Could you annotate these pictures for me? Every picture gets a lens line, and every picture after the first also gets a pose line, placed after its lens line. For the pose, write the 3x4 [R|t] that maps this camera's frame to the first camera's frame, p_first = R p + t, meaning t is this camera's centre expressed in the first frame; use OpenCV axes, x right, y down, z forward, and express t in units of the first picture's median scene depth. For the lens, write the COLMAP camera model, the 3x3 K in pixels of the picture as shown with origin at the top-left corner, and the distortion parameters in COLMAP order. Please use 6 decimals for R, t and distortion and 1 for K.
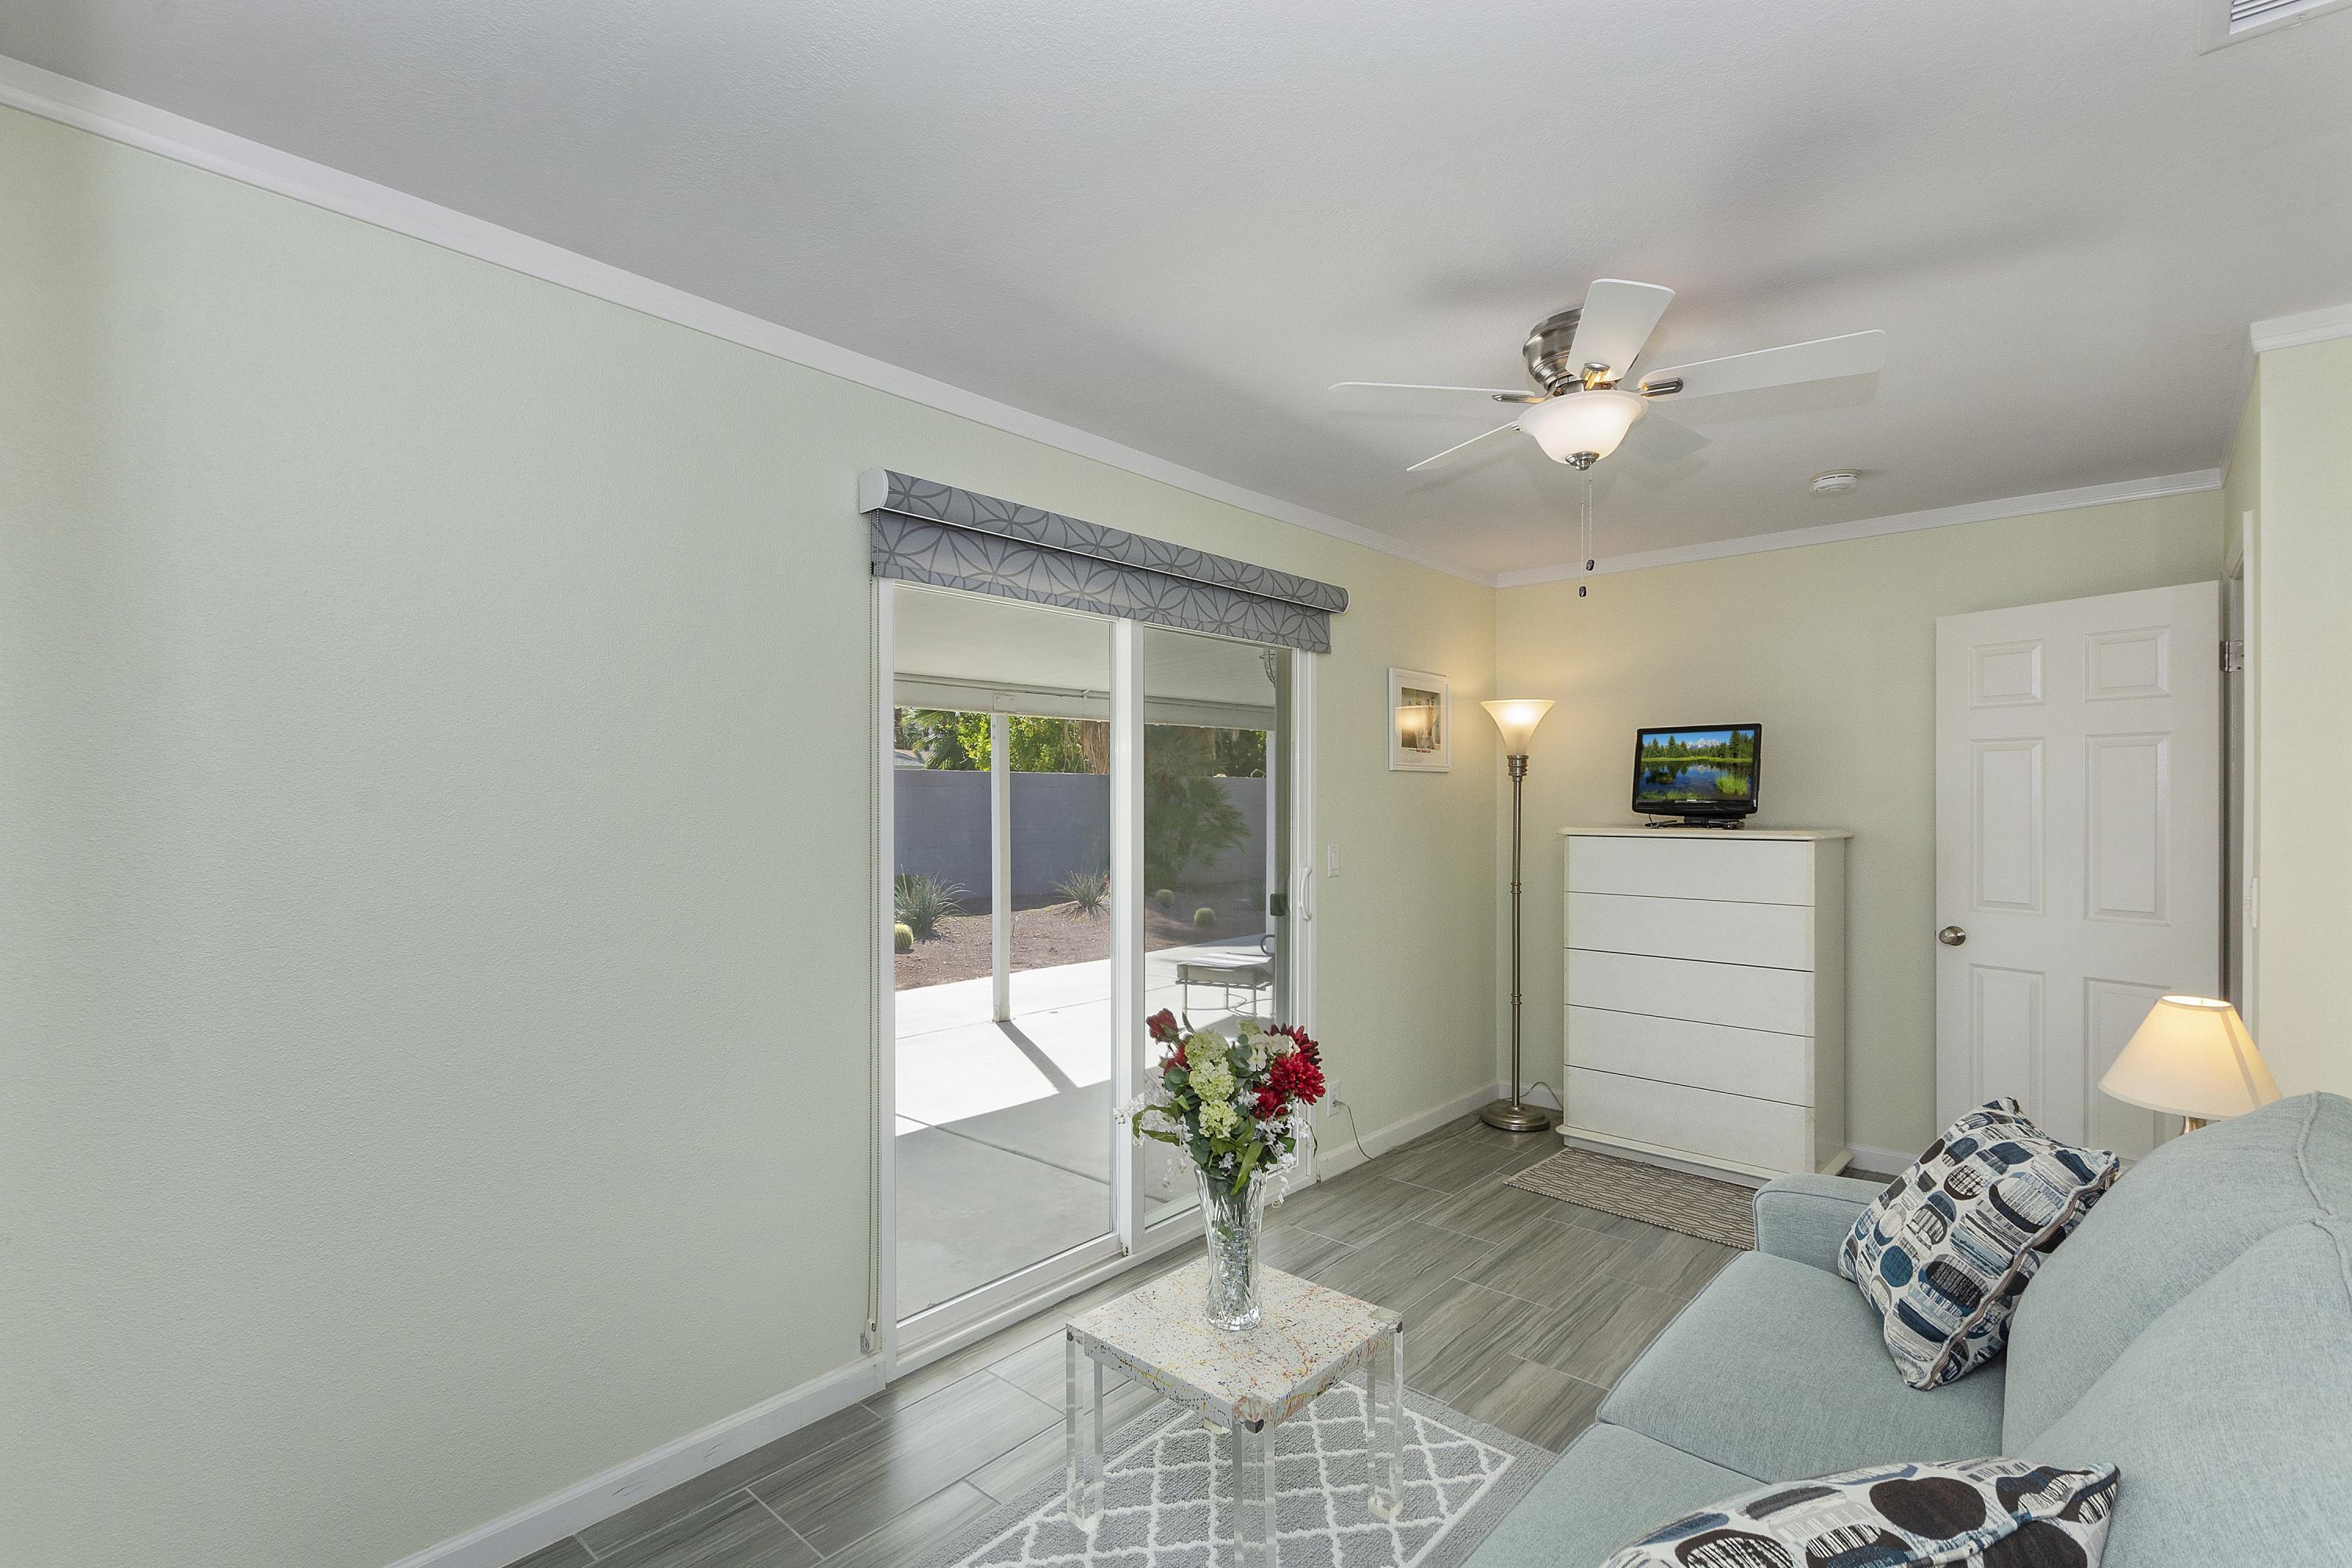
lens RADIAL K [[1086.6, 0, 1180.0], [0, 1086.6, 795.3], [0, 0, 1]] dist [0.011655, -0.003331]
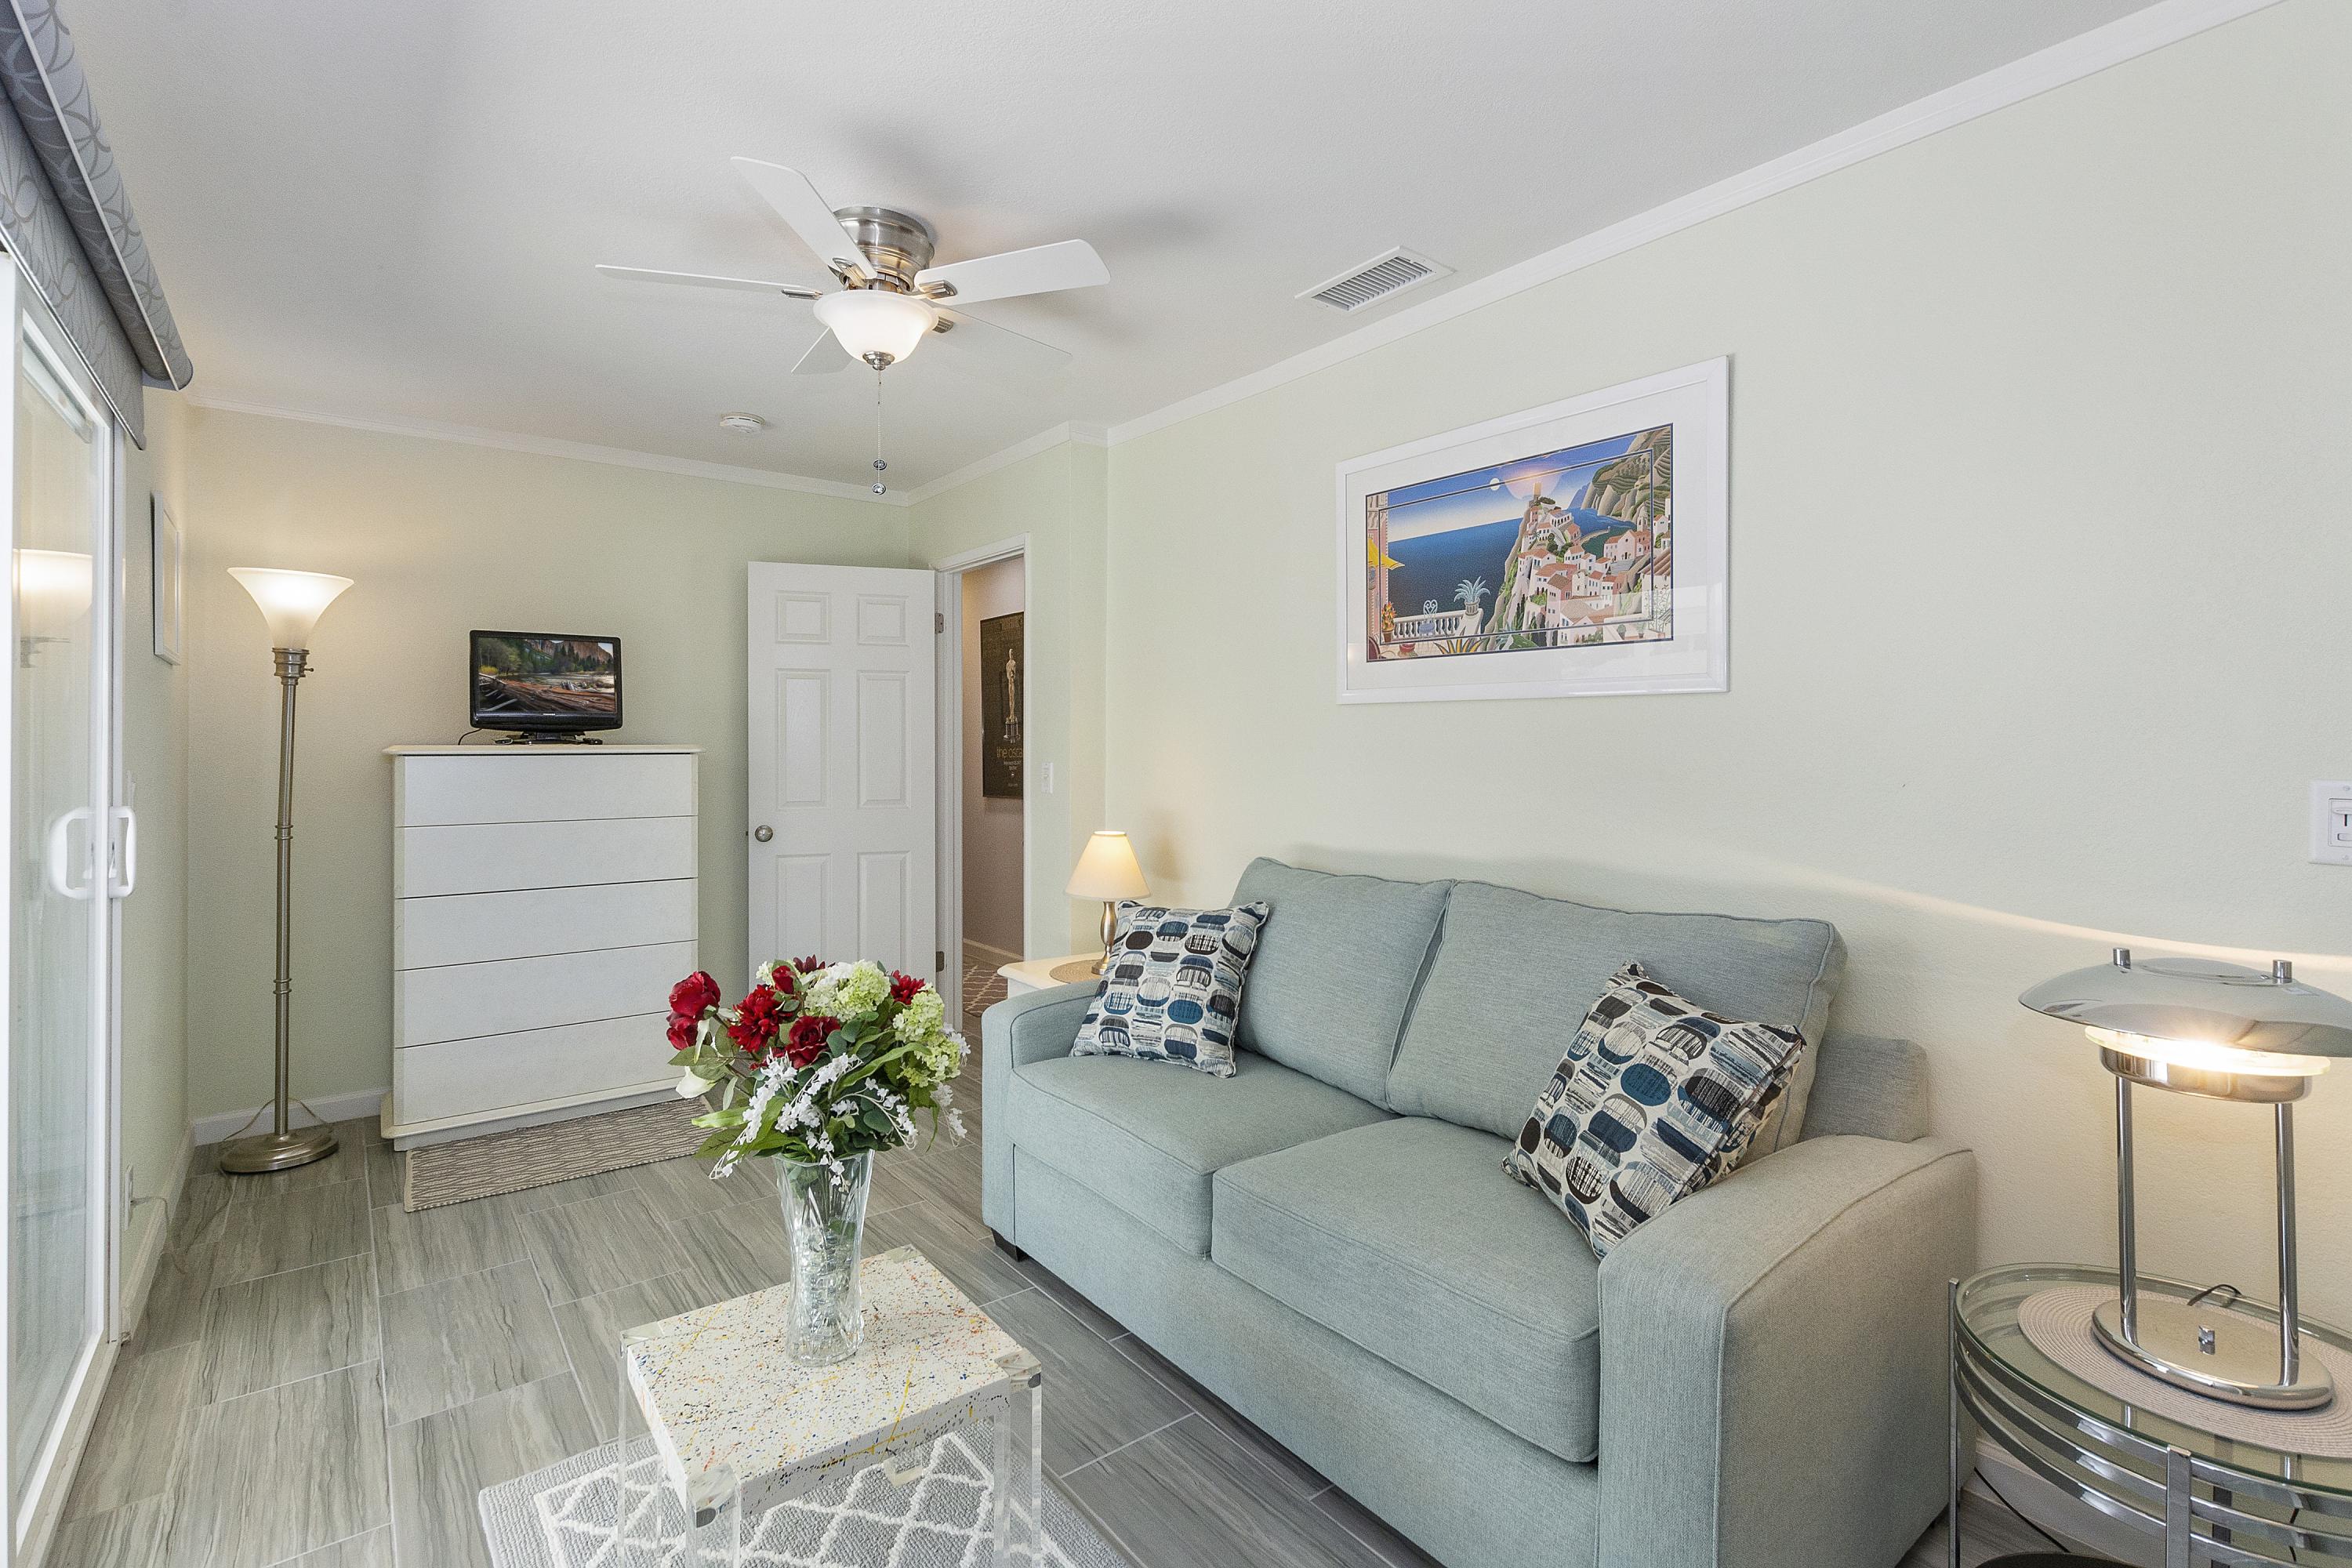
lens RADIAL K [[1086.6, 0, 1192.3], [0, 1086.6, 735.3], [0, 0, 1]] dist [0.011655, -0.003331]
pose [[0.180894, 0.009812, 0.983454, -0.334597], [-0.000312, 0.999951, -0.009919, 0.031608], [-0.983503, 0.001488, 0.180888, 0.311243]]
